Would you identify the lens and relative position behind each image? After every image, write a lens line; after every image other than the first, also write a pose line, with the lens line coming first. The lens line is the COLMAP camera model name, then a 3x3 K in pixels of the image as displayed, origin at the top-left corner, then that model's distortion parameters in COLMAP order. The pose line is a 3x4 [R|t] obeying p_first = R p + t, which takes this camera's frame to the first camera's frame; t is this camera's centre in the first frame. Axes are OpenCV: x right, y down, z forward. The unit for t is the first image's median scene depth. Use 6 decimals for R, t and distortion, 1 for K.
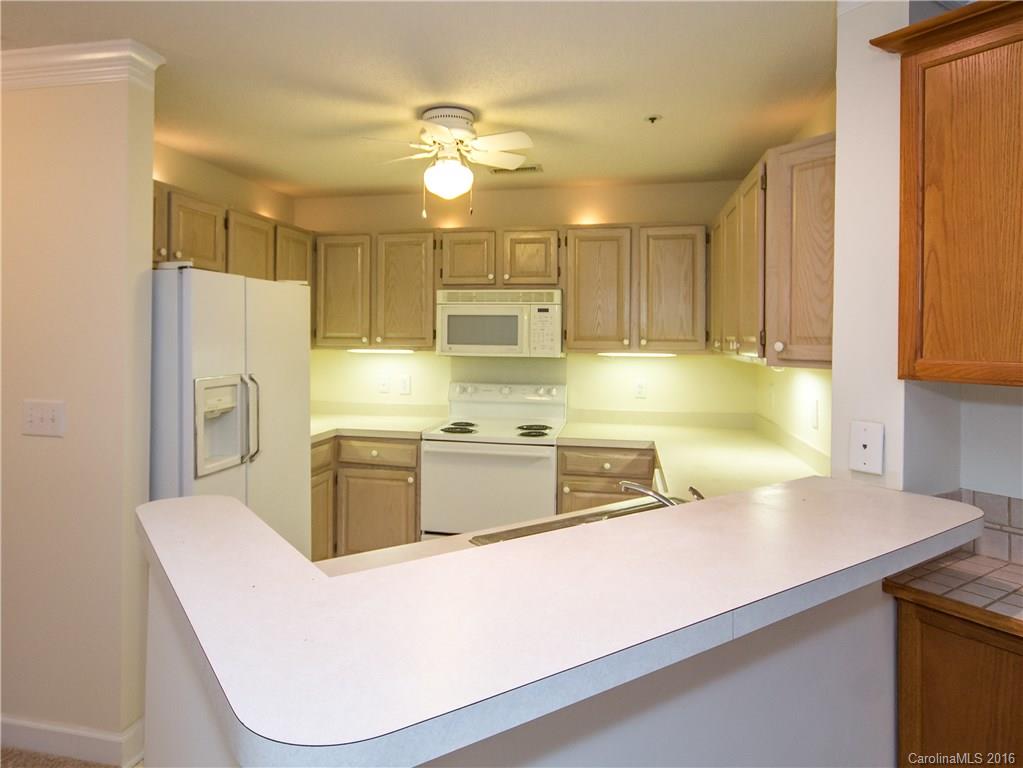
lens RADIAL K [[650.8, 0, 482.1], [0, 650.8, 330.3], [0, 0, 1]] dist [-0.018820, -0.001990]
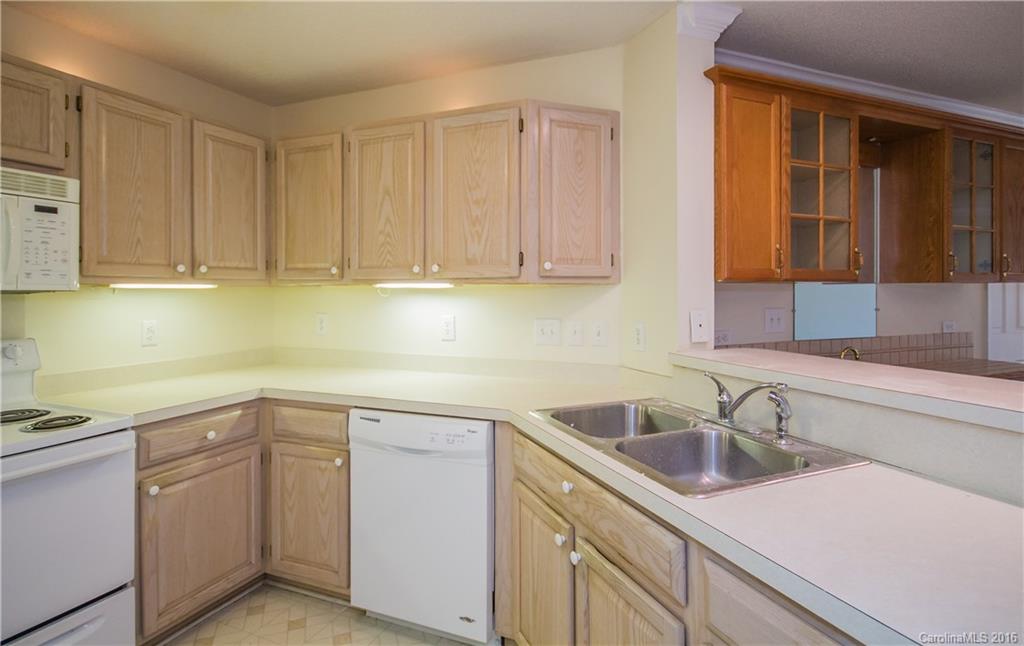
lens RADIAL K [[525.4, 0, 537.8], [0, 525.4, 292.0], [0, 0, 1]] dist [0.003416, 0.000793]
pose [[0.166636, -0.009032, 0.985977, -0.307123], [-0.002348, 0.999952, 0.009557, 0.038508], [-0.986016, -0.003908, 0.166607, 0.505279]]
